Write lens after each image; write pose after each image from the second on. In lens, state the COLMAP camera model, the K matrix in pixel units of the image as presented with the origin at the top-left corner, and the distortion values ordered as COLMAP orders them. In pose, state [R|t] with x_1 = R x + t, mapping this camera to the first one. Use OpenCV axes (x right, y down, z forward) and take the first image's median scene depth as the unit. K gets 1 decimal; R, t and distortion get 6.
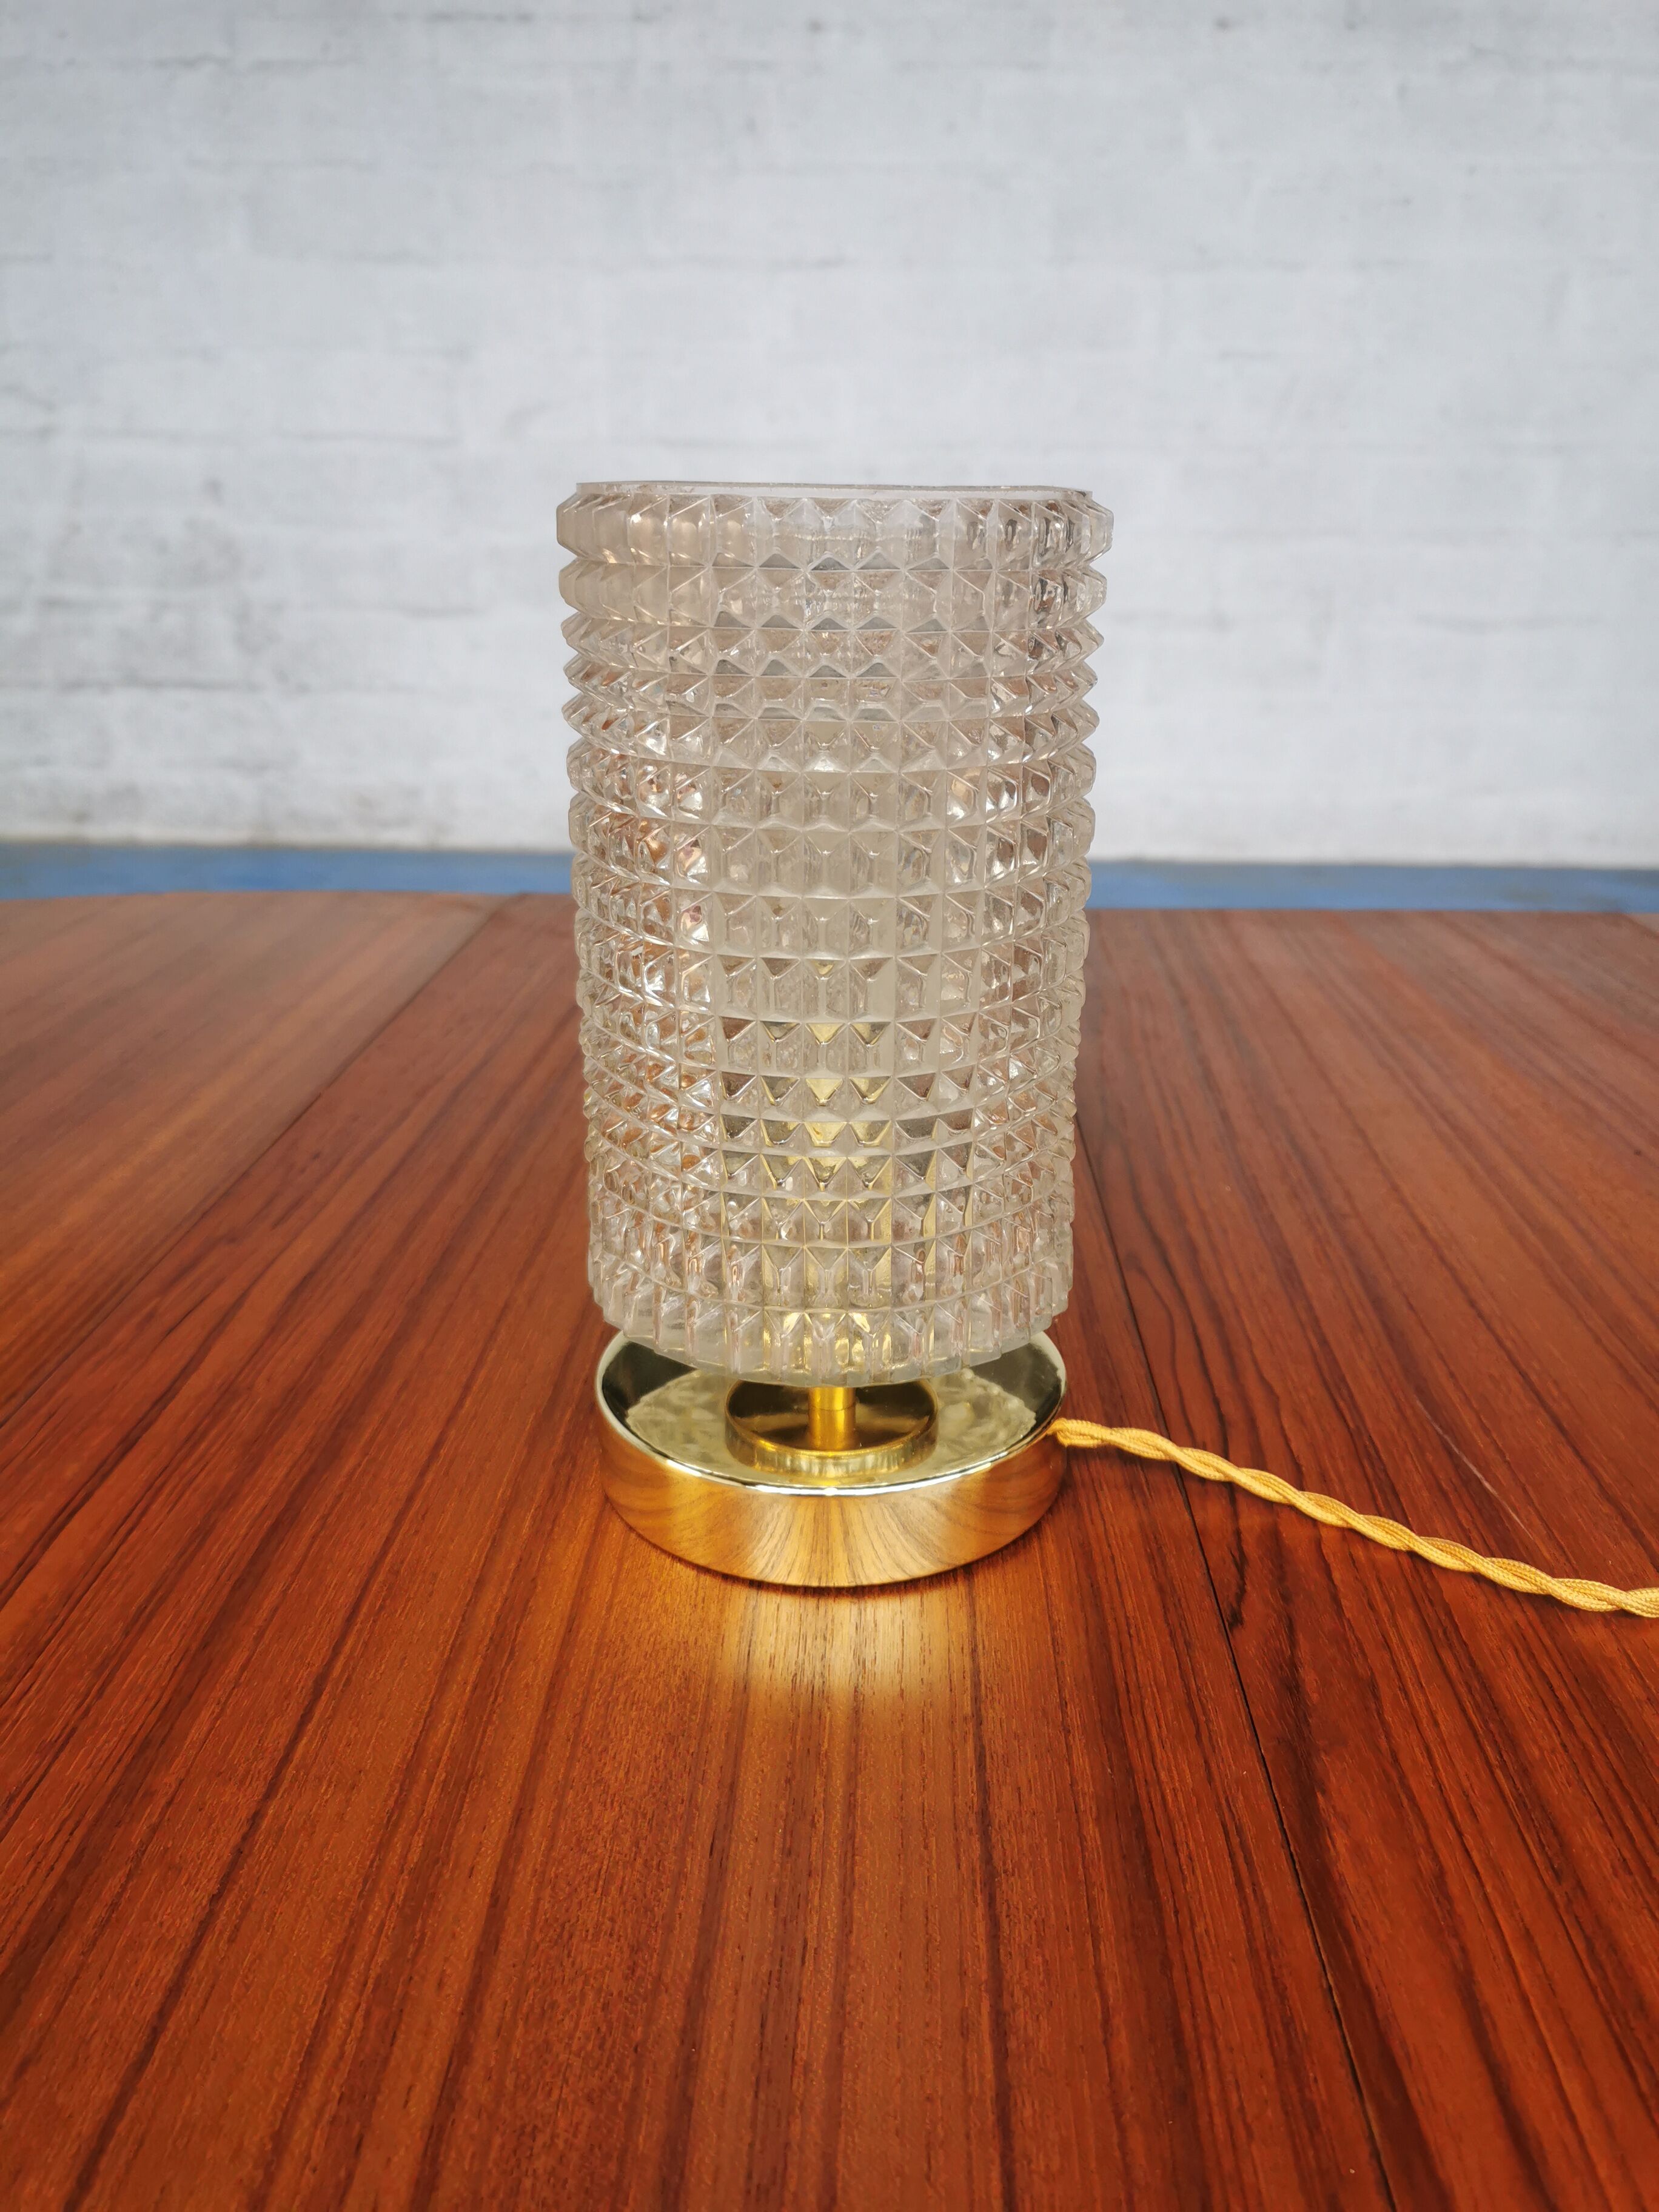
lens RADIAL K [[1749.8, 0, 833.1], [0, 1749.8, 1098.8], [0, 0, 1]] dist [0.030432, -0.035191]
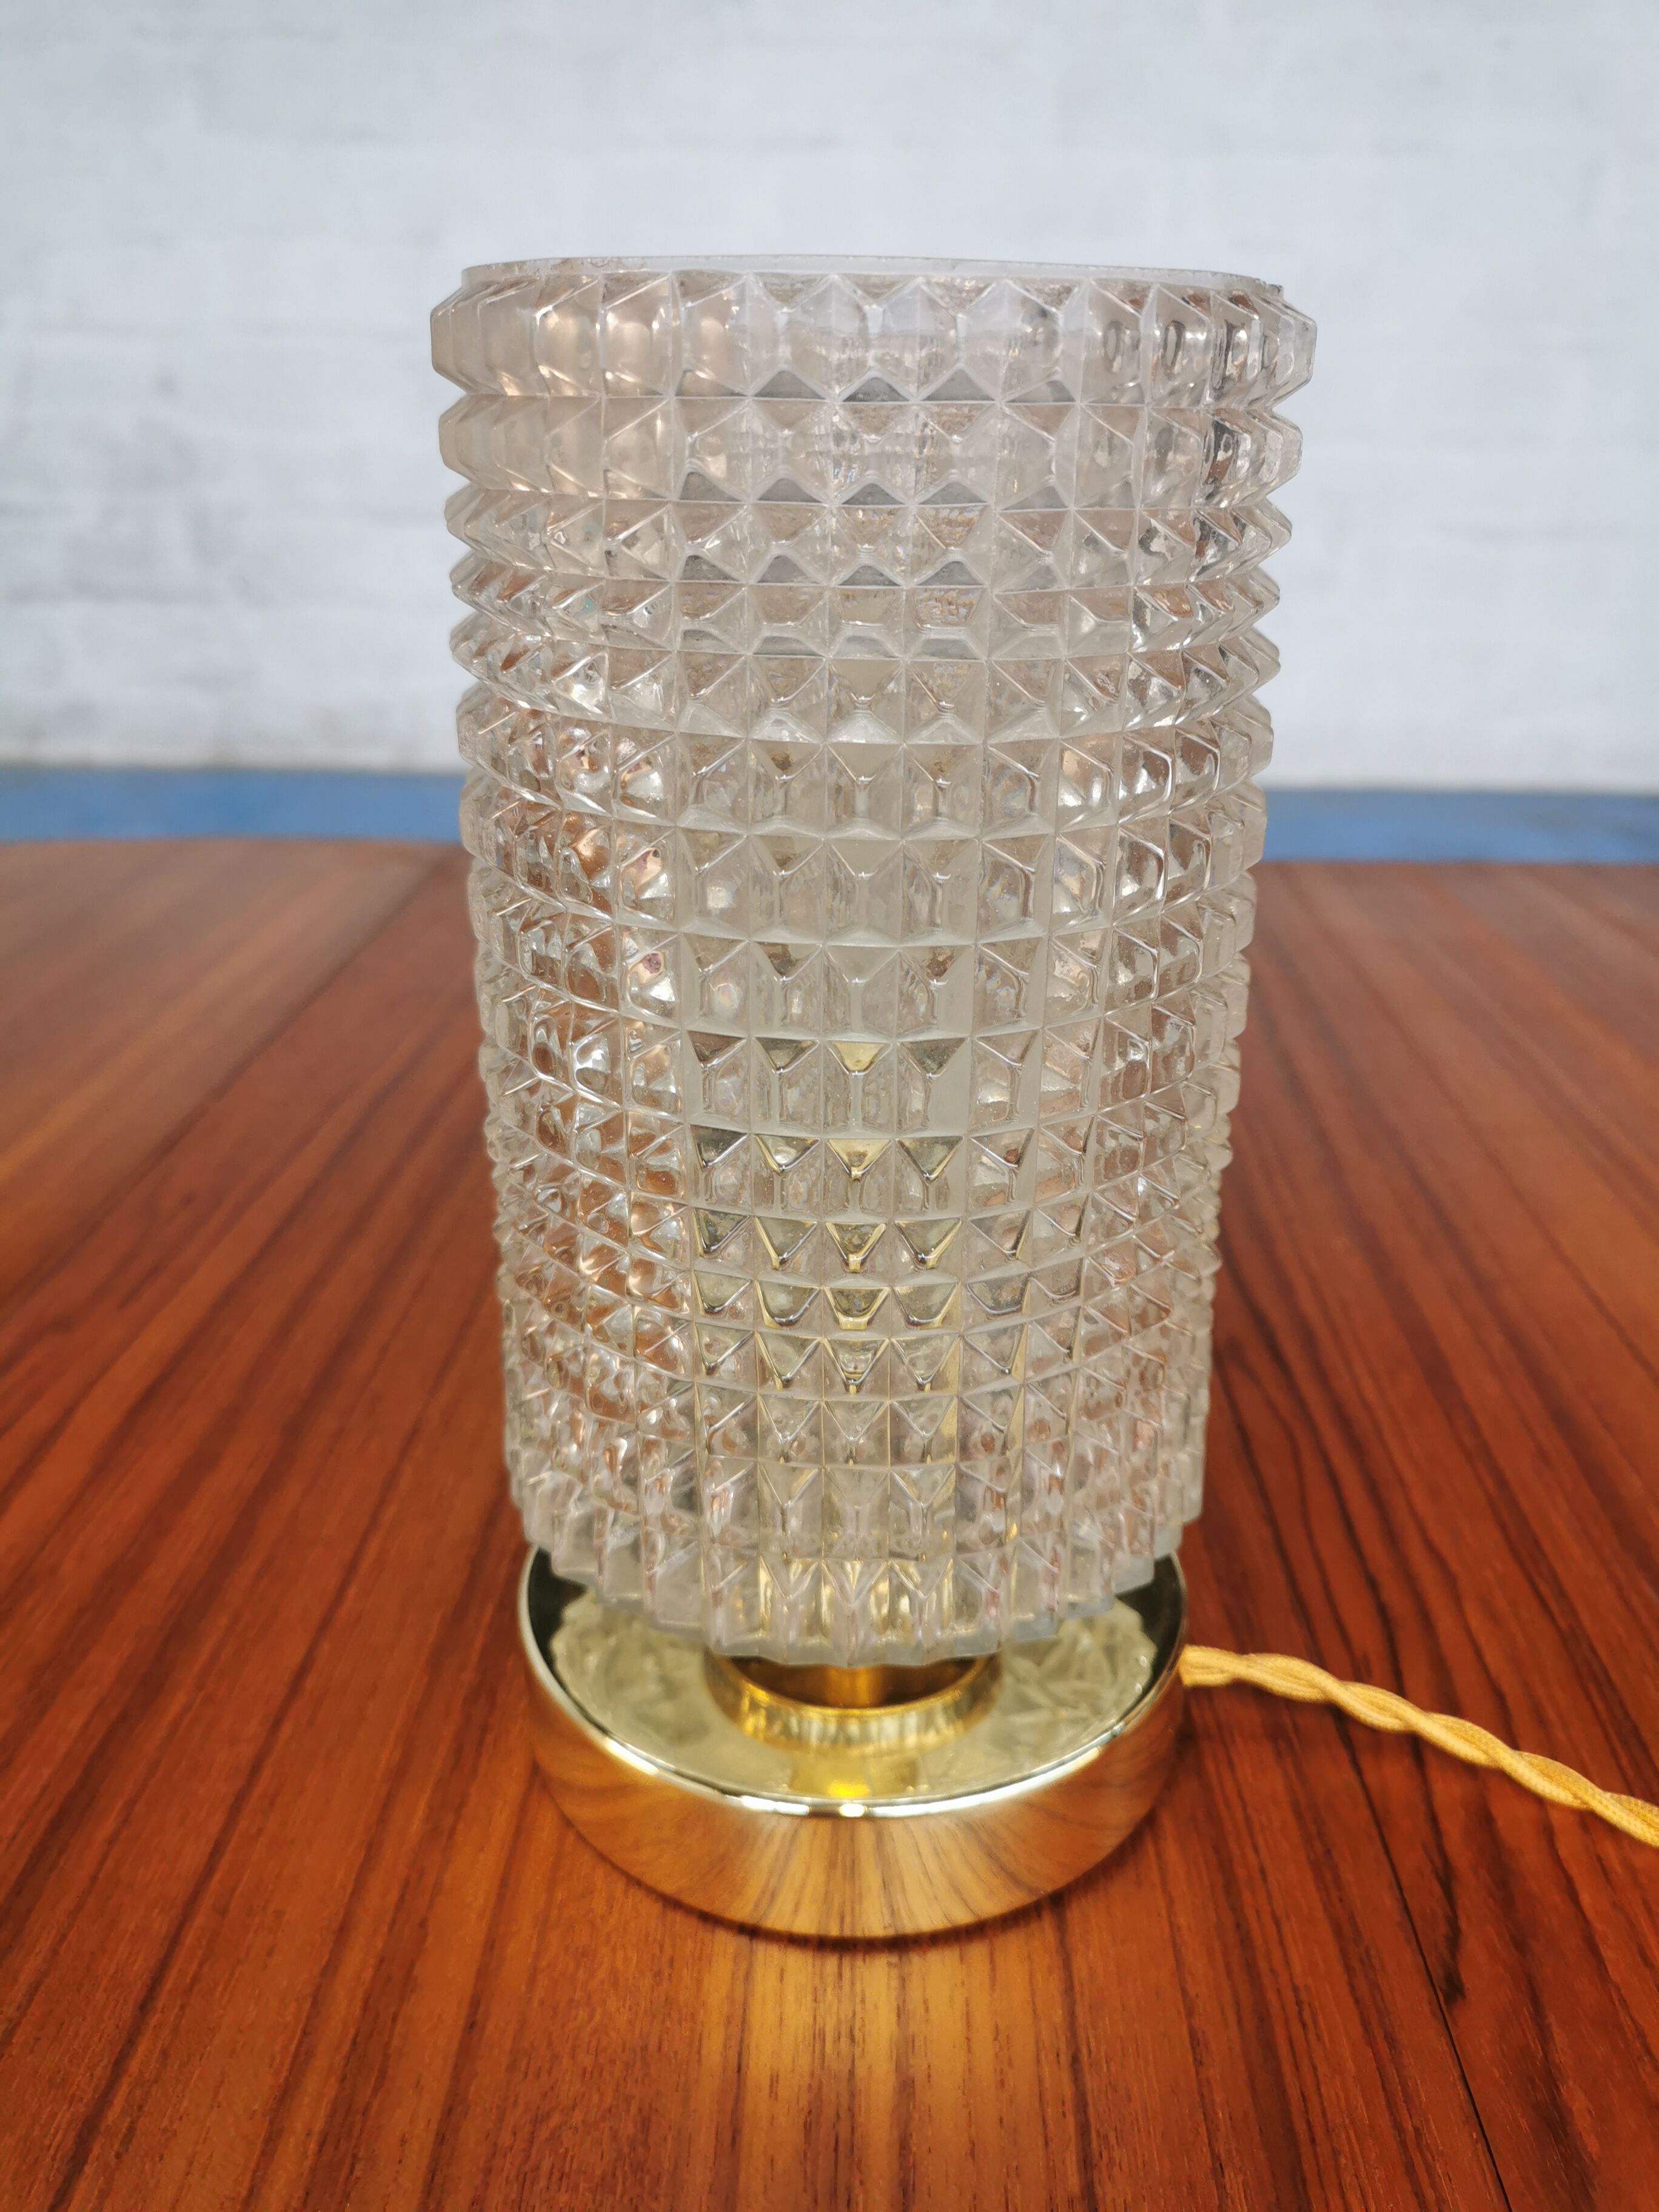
lens RADIAL K [[1774.5, 0, 833.8], [0, 1774.5, 1099.9], [0, 0, 1]] dist [0.002606, -0.007562]
pose [[0.999968, 0.000617, 0.007916, -0.016405], [-0.000973, 0.998987, 0.044991, -0.076399], [-0.007880, -0.044998, 0.998956, 0.320421]]
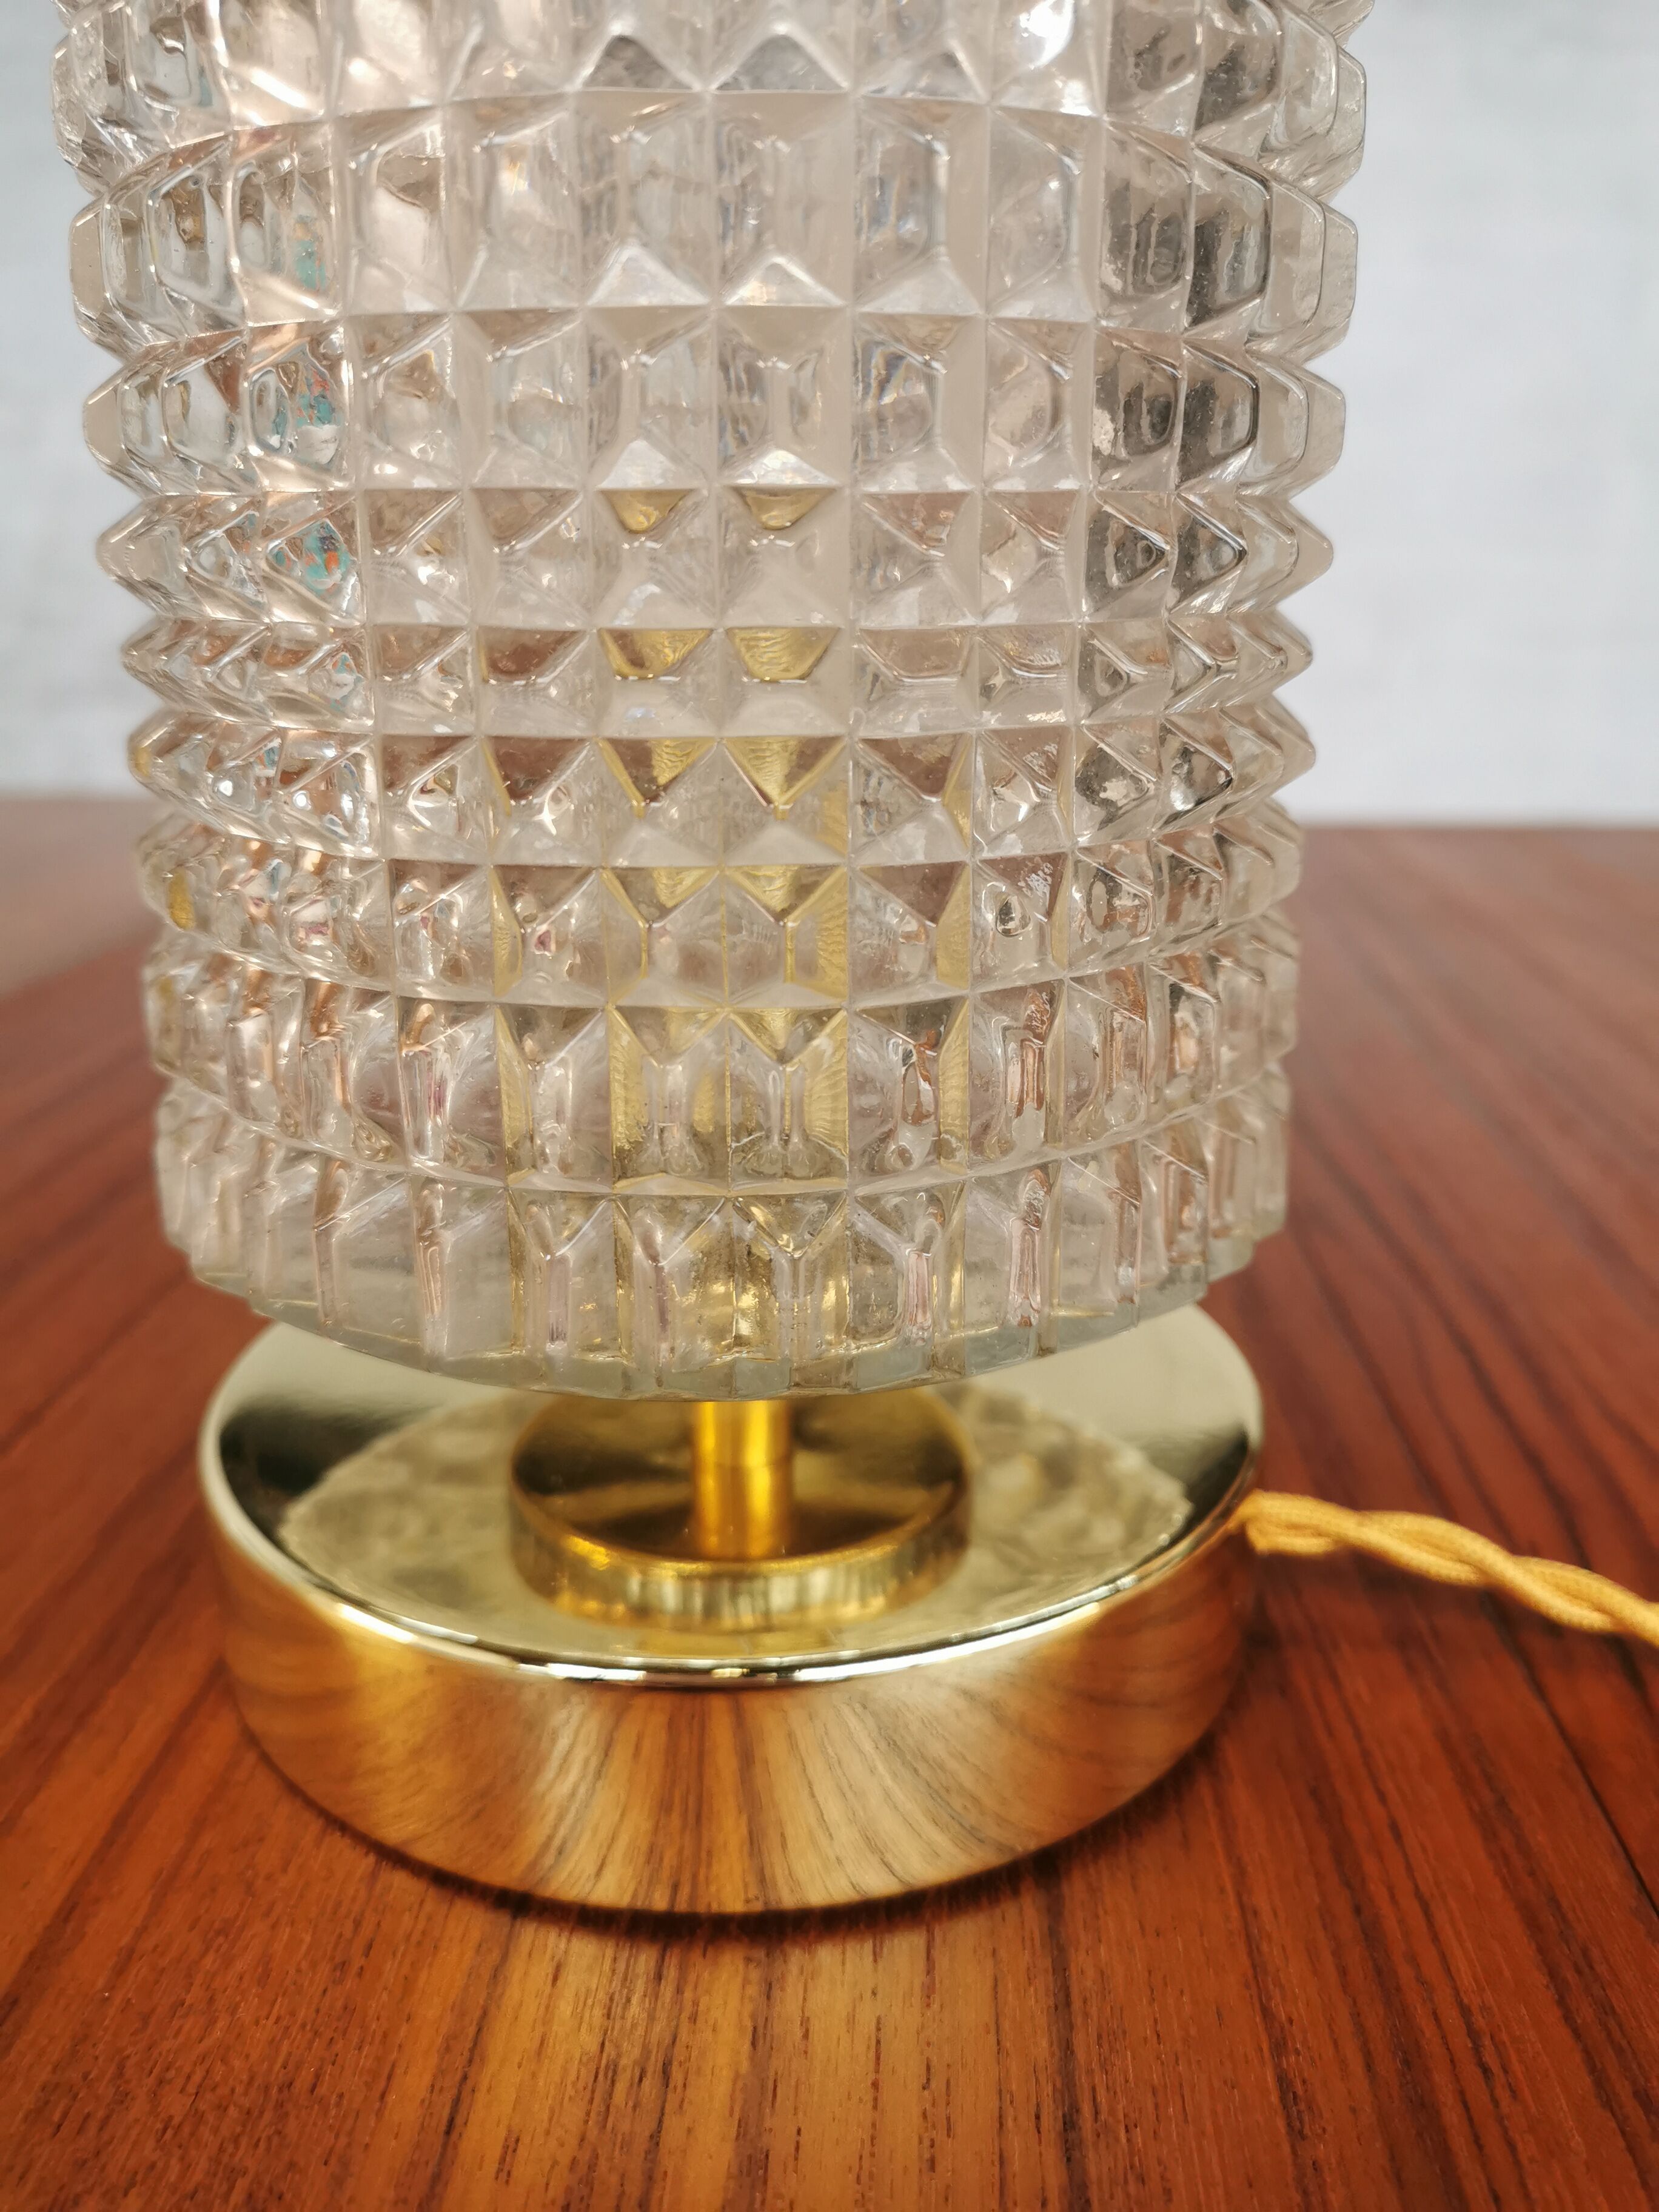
lens RADIAL K [[1809.0, 0, 829.5], [0, 1809.0, 1106.0], [0, 0, 1]] dist [-0.022746, -0.002223]
pose [[0.999822, 0.005024, -0.018194, 0.033840], [-0.005606, 0.999470, -0.032073, 0.108275], [0.018023, 0.032170, 0.999320, 0.581864]]
